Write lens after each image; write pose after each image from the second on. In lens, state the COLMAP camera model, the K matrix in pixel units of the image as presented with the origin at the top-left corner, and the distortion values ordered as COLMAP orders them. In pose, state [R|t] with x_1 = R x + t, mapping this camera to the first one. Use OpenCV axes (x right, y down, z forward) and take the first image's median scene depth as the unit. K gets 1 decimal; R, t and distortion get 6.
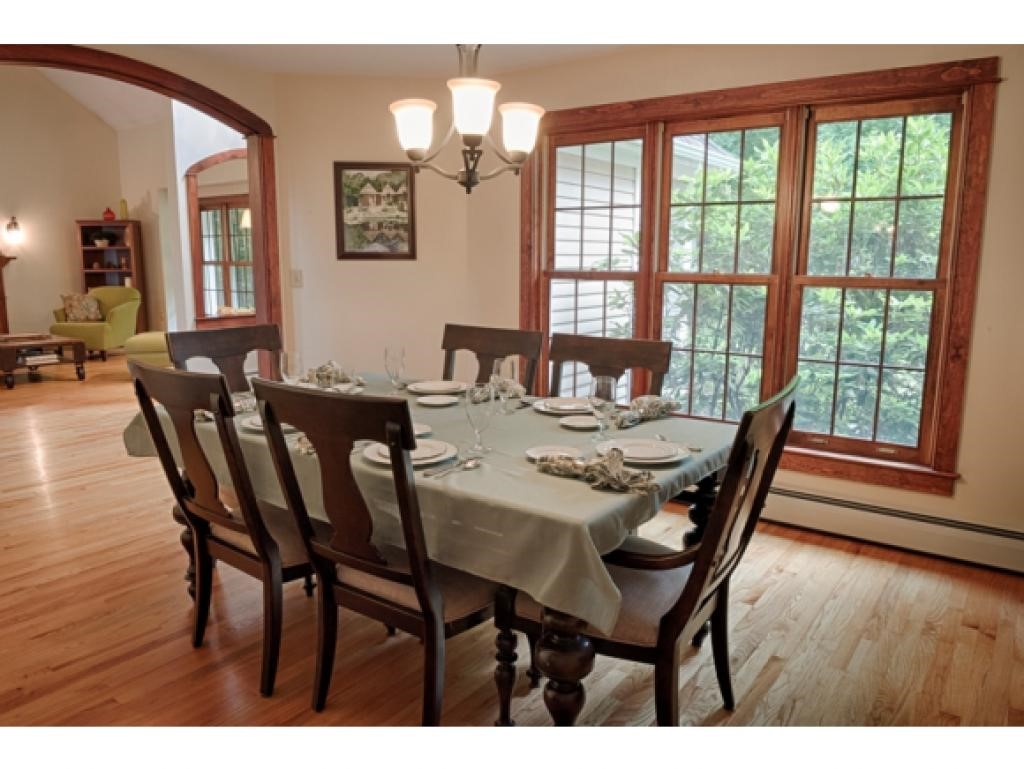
lens RADIAL K [[719.0, 0, 510.0], [0, 719.0, 385.6], [0, 0, 1]] dist [-0.035762, 0.000860]
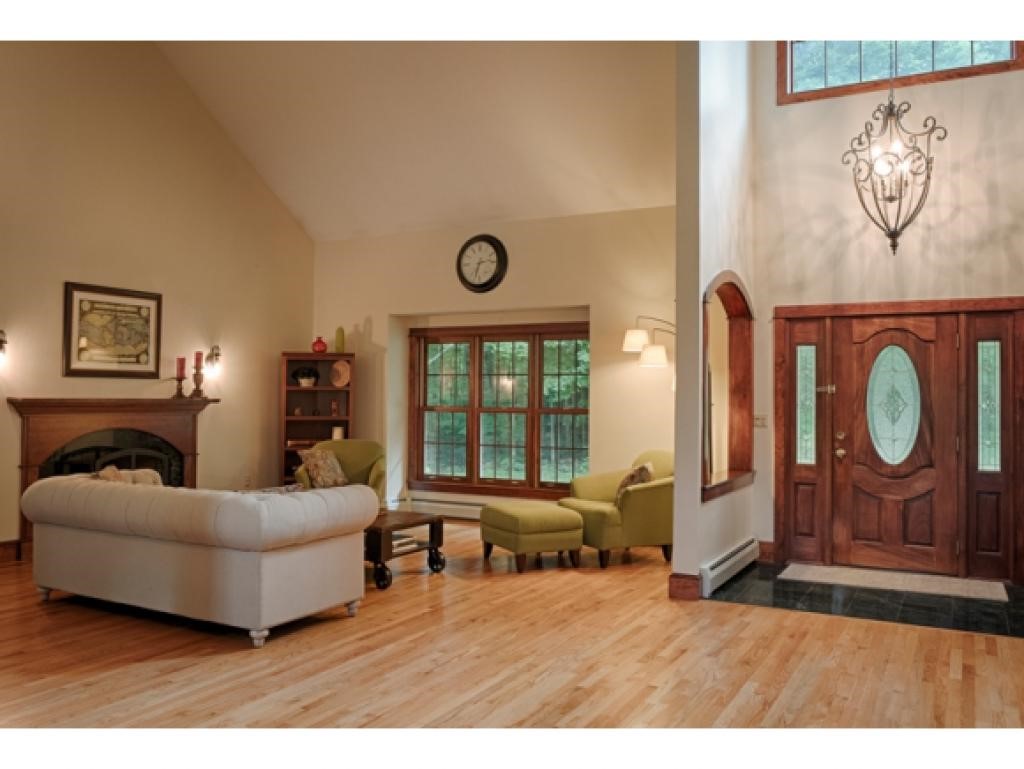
lens RADIAL K [[858.8, 0, 504.0], [0, 858.8, 373.8], [0, 0, 1]] dist [-0.001888, -0.004810]
pose [[0.990812, 0.009623, 0.134905, -0.498983], [0.018274, 0.978794, -0.204032, -0.018866], [-0.134008, 0.204623, 0.969624, 0.081611]]
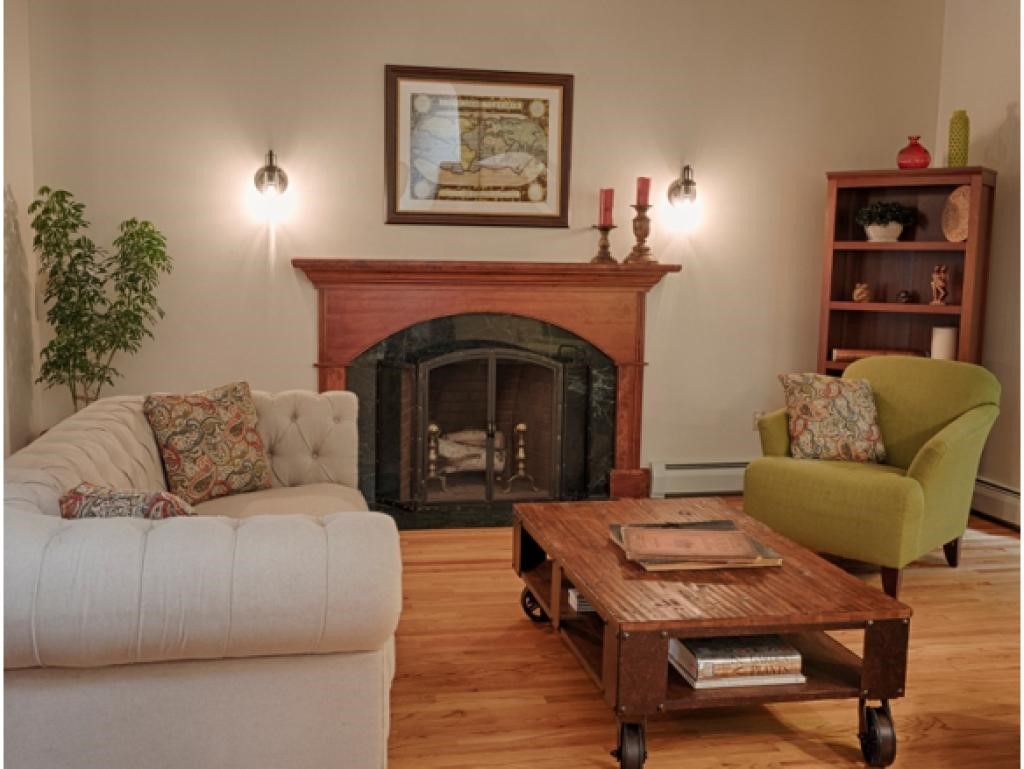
lens RADIAL K [[1046.5, 0, 493.0], [0, 1046.5, 389.5], [0, 0, 1]] dist [0.003492, 0.000000]
pose [[0.735483, 0.093706, -0.671032, -0.356399], [-0.136396, 0.990591, -0.011166, -0.087536], [0.663672, 0.099739, 0.741344, 0.475154]]
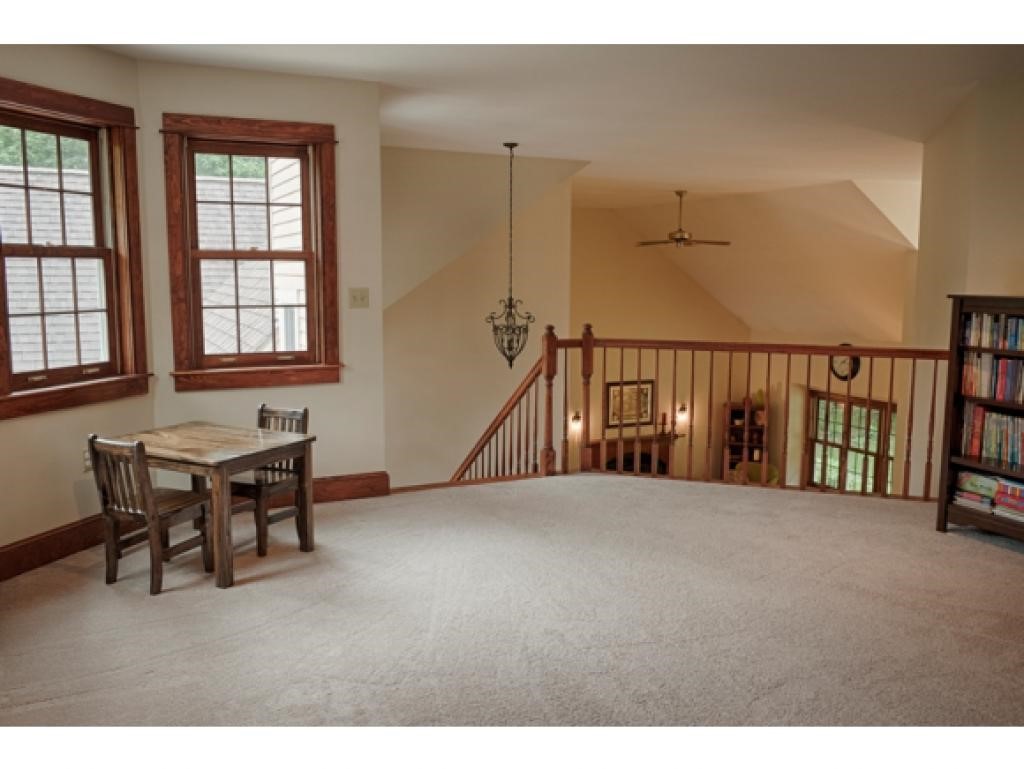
lens RADIAL K [[858.8, 0, 512.4], [0, 858.8, 384.8], [0, 0, 1]] dist [-0.001888, -0.004810]
pose [[0.888848, 0.066739, -0.453316, -0.250454], [-0.087187, 0.995895, -0.024335, -0.196648], [0.449830, 0.061153, 0.891018, -0.552253]]
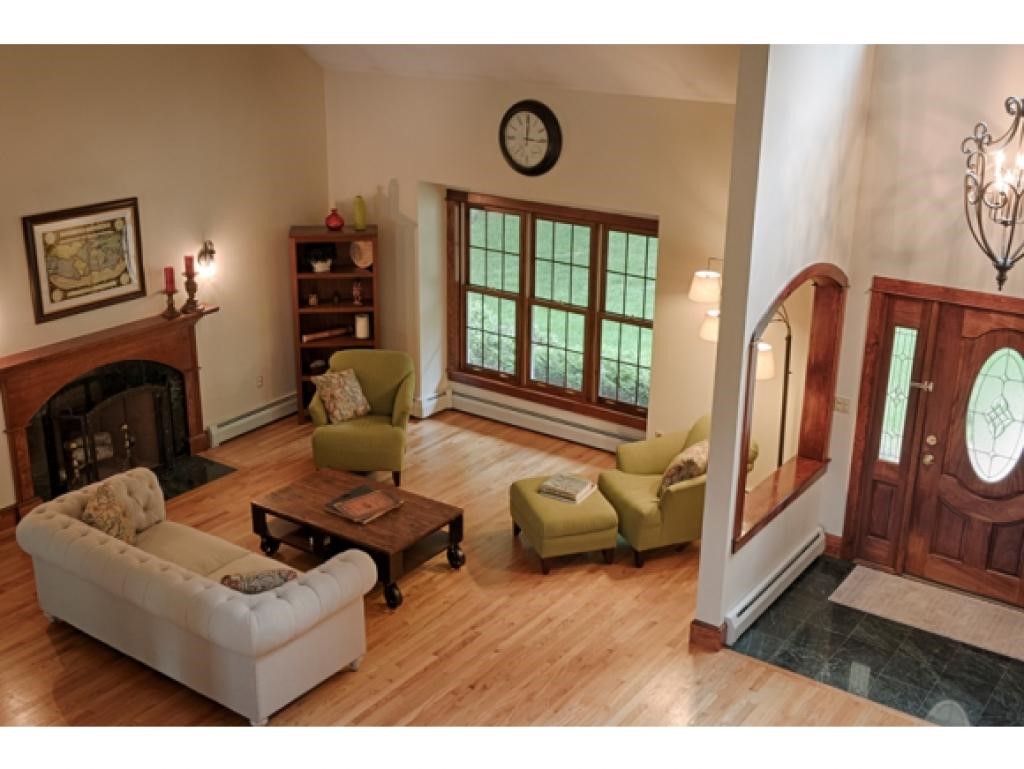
lens RADIAL K [[1193.1, 0, 519.7], [0, 1193.1, 383.5], [0, 0, 1]] dist [0.084077, 0.000000]
pose [[0.999524, 0.001677, 0.030807, -0.440758], [-0.006671, 0.986645, 0.162748, -0.275224], [-0.030123, -0.162876, 0.986187, -0.065118]]
